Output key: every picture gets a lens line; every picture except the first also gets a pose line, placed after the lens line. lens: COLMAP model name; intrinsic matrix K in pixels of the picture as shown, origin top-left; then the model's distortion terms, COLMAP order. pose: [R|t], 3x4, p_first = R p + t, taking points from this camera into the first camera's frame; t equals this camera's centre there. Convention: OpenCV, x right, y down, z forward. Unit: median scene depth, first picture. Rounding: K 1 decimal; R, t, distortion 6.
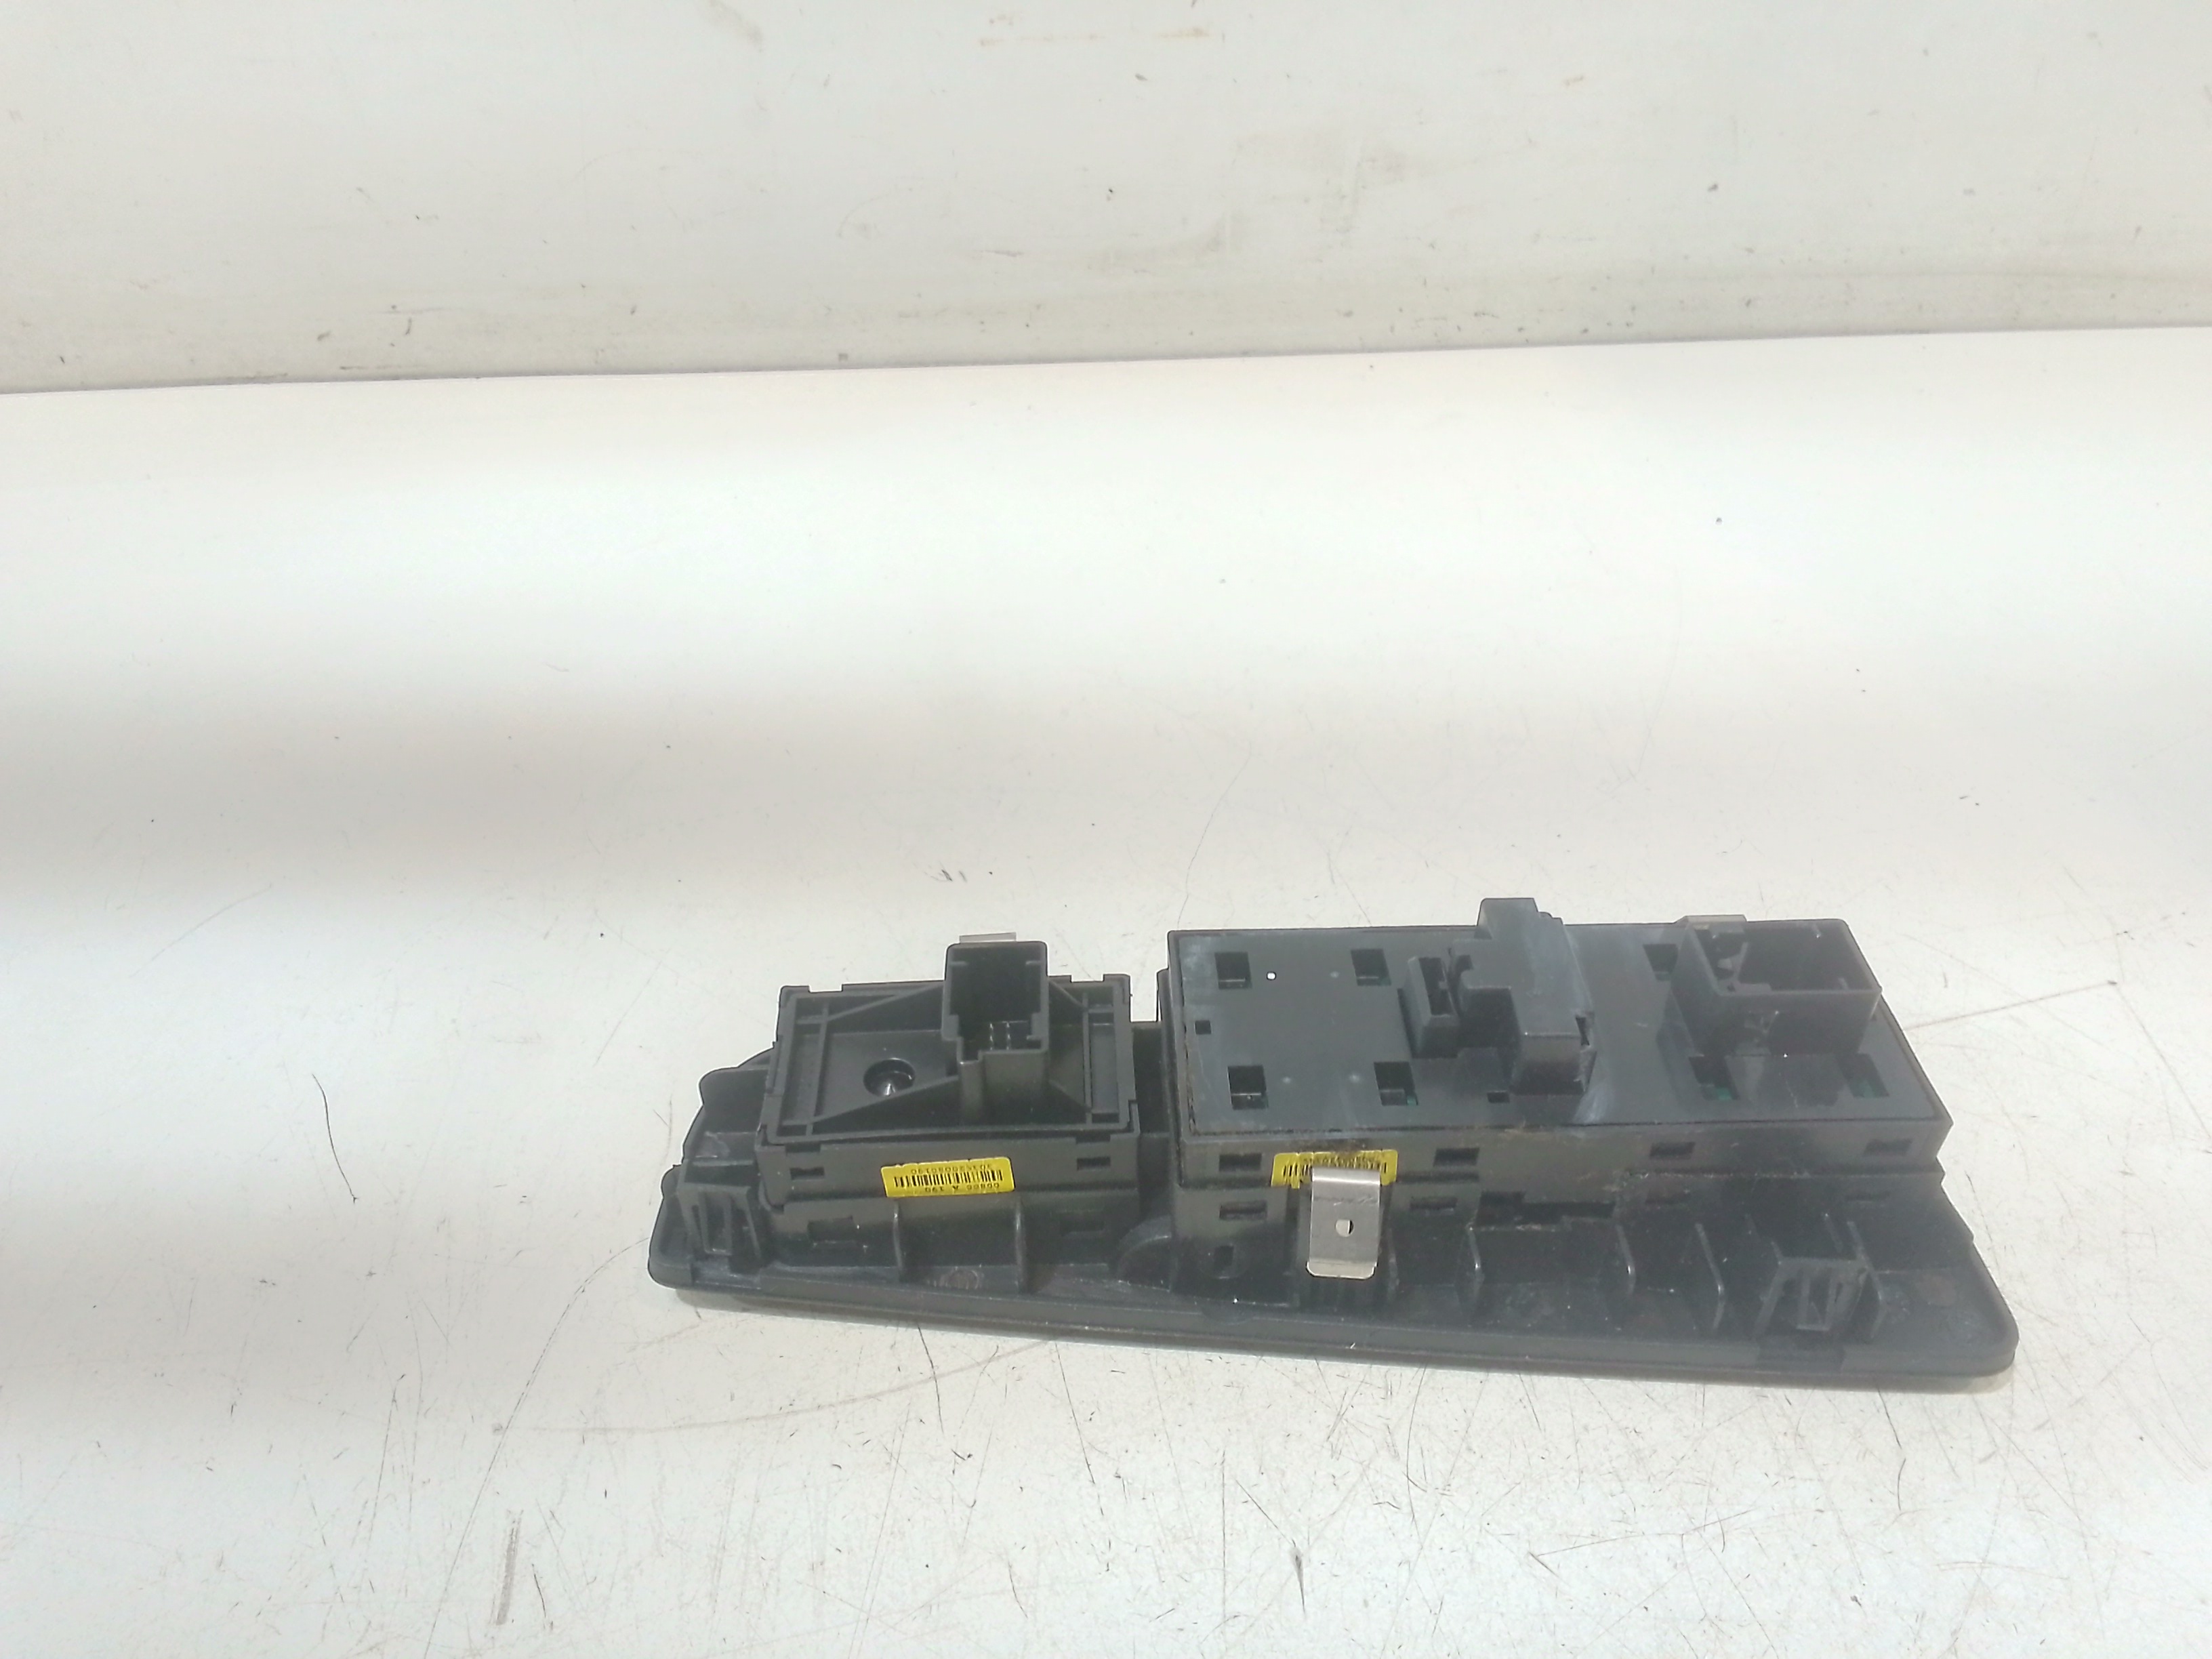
lens RADIAL K [[1734.4, 0, 1106.5], [0, 1734.4, 820.1], [0, 0, 1]] dist [0.064138, -0.112802]
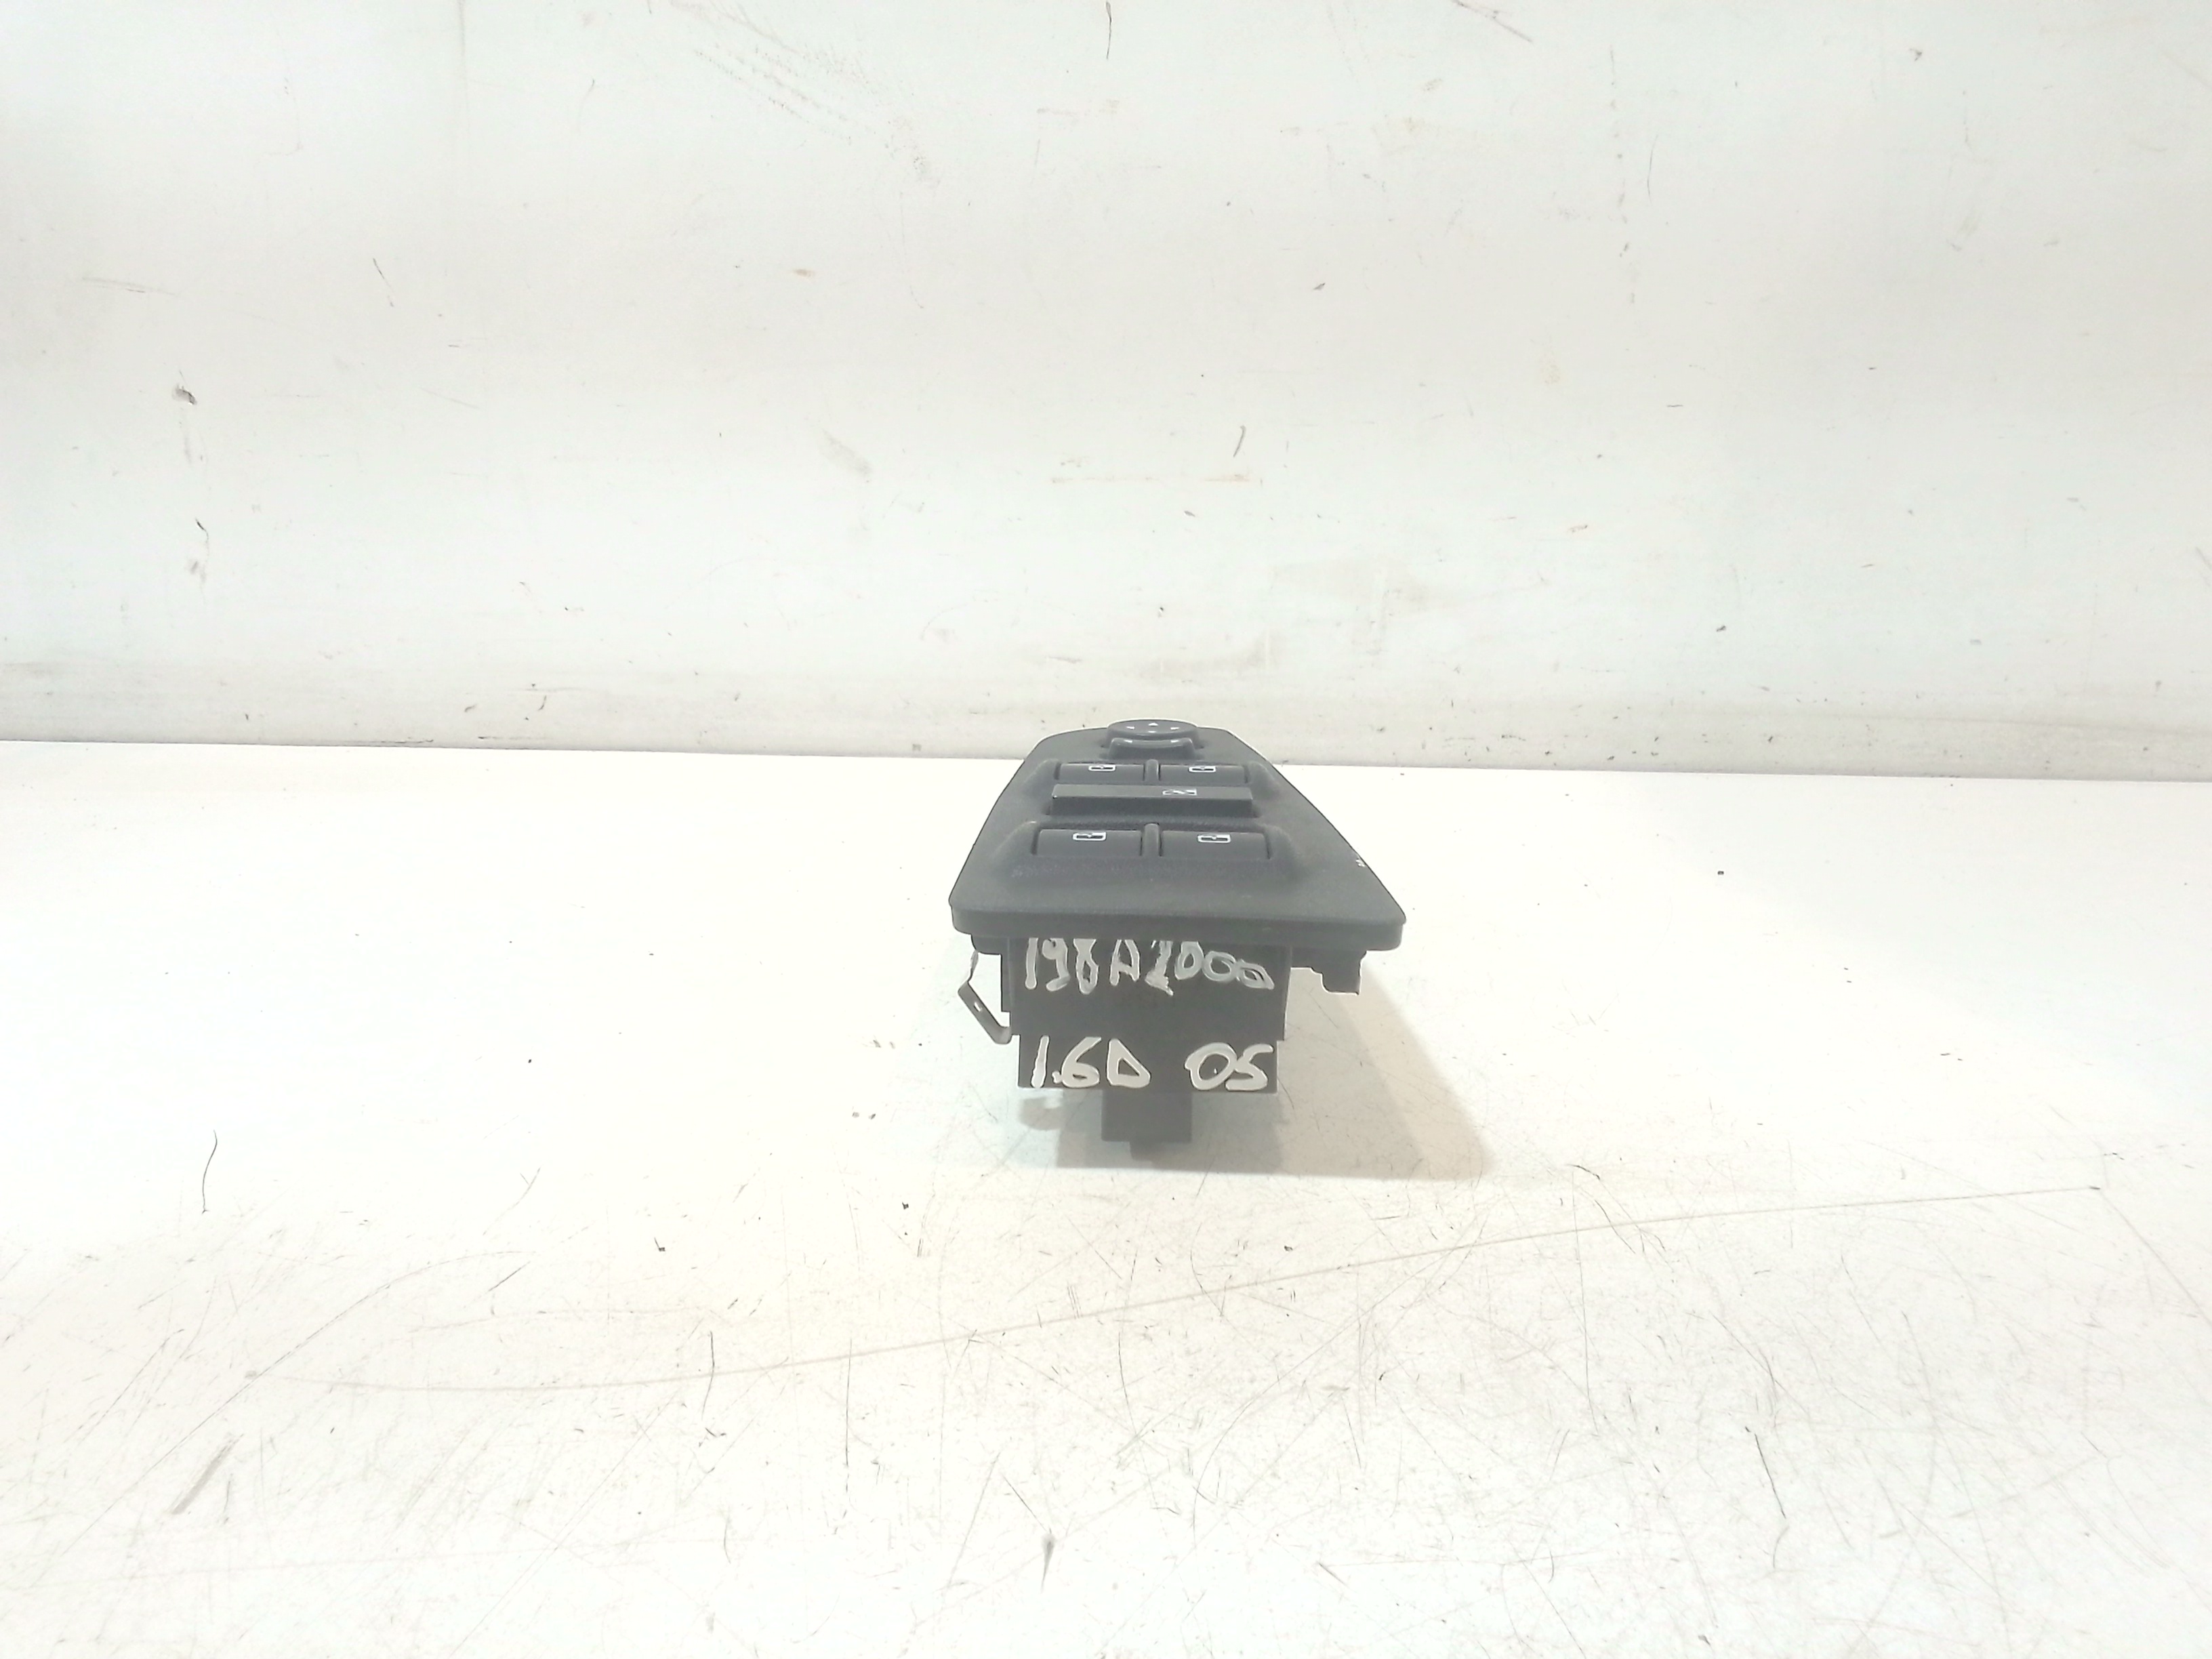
lens RADIAL K [[1723.0, 0, 1106.0], [0, 1723.0, 829.5], [0, 0, 1]] dist [0.063821, -0.111265]
pose [[0.991910, 0.040978, -0.120145, 0.209728], [-0.084300, 0.920268, -0.382100, 0.391641], [0.094908, 0.389137, 0.916278, 0.064774]]
